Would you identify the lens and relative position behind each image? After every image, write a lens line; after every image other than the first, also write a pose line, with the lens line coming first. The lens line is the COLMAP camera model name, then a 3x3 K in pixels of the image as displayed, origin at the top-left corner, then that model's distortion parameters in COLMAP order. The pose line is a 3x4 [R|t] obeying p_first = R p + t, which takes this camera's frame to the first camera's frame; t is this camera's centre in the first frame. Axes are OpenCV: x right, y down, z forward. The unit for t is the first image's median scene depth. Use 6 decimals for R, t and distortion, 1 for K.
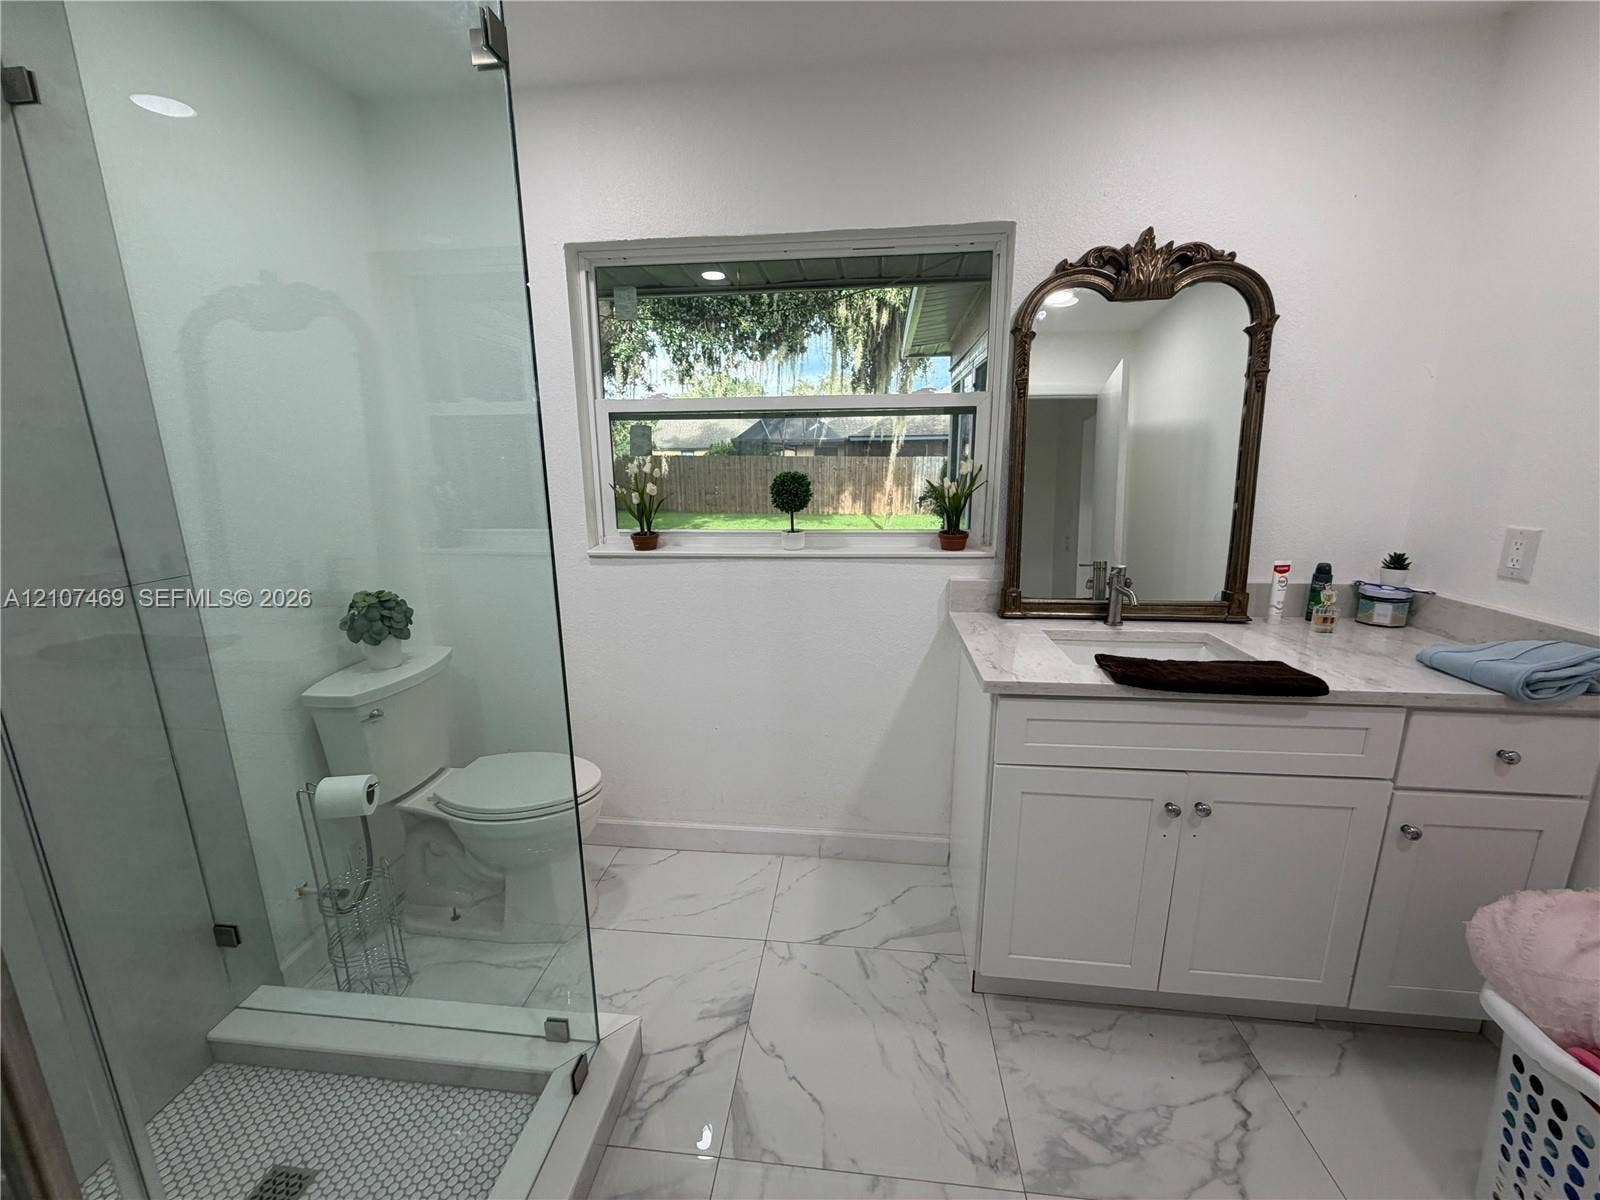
lens RADIAL K [[638.7, 0, 796.5], [0, 638.7, 601.6], [0, 0, 1]] dist [0.000203, -0.000418]
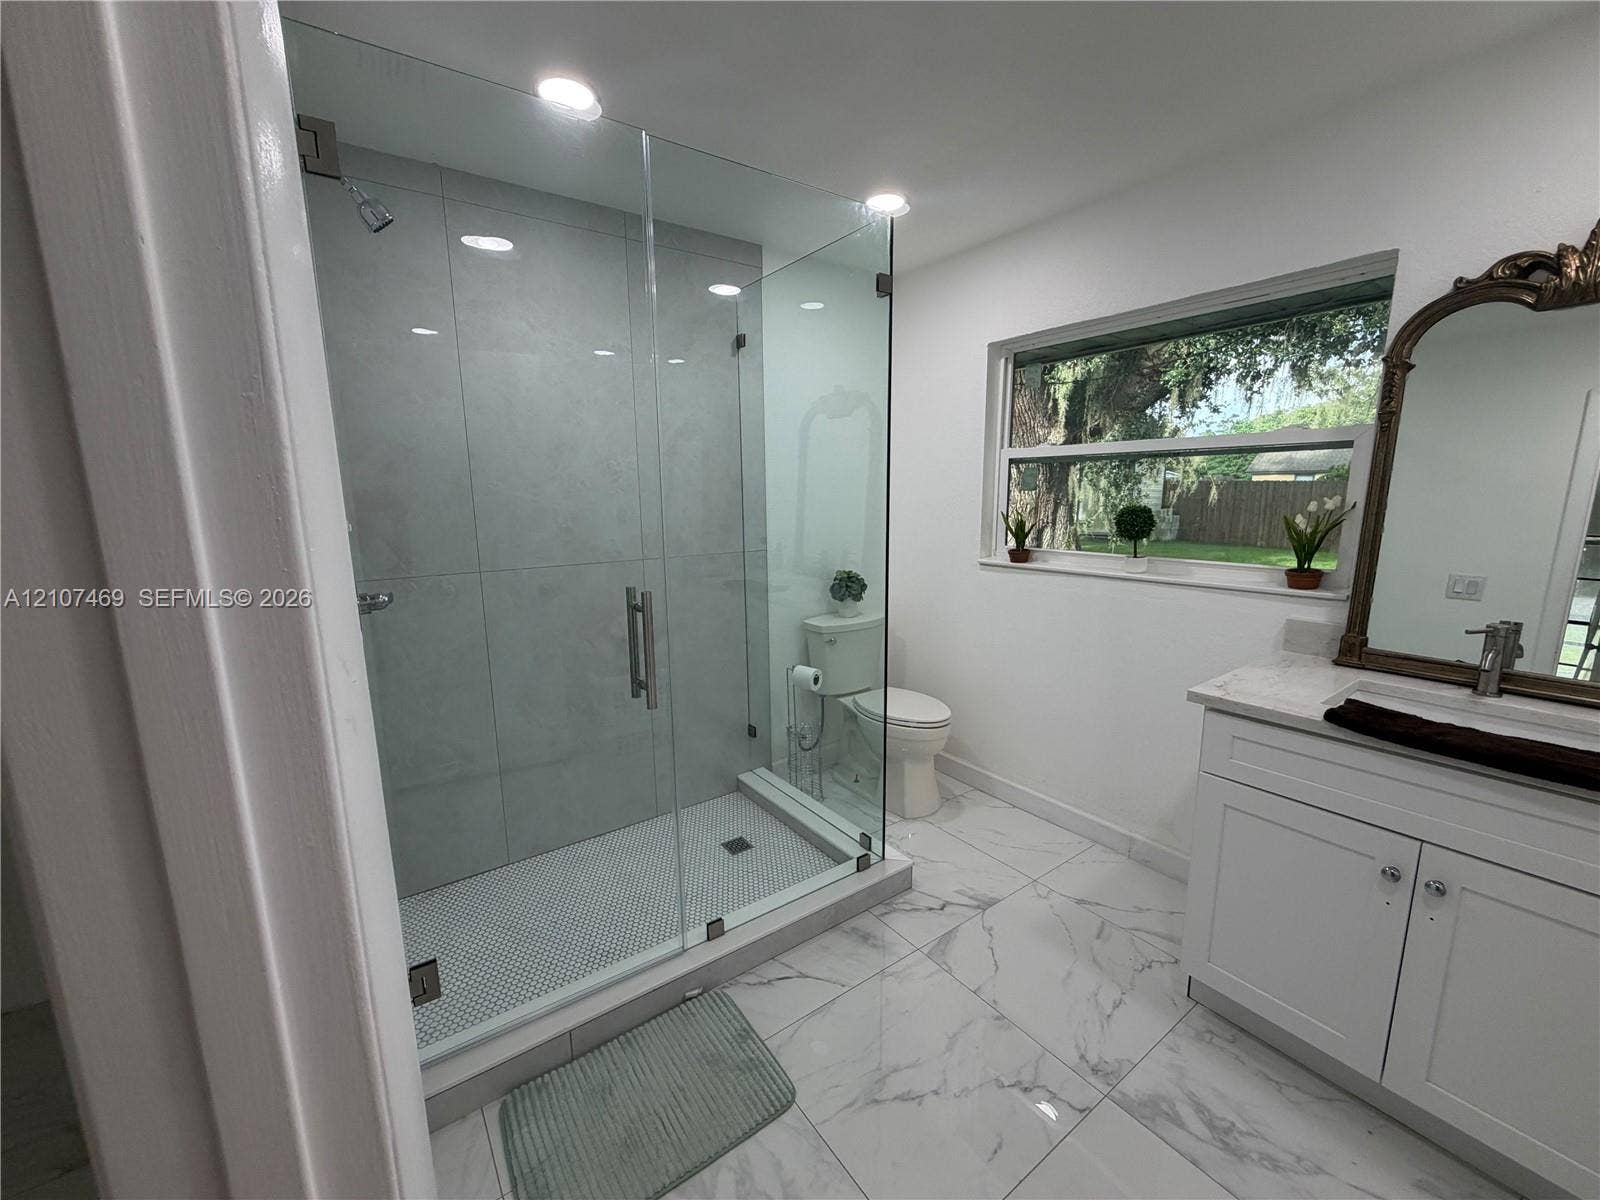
lens RADIAL K [[636.2, 0, 794.6], [0, 636.2, 604.4], [0, 0, 1]] dist [-0.000944, -0.000313]
pose [[0.664745, 0.134362, -0.734888, 0.518794], [-0.158887, 0.986616, 0.036664, 0.034158], [0.729979, 0.092392, 0.677196, -0.245586]]
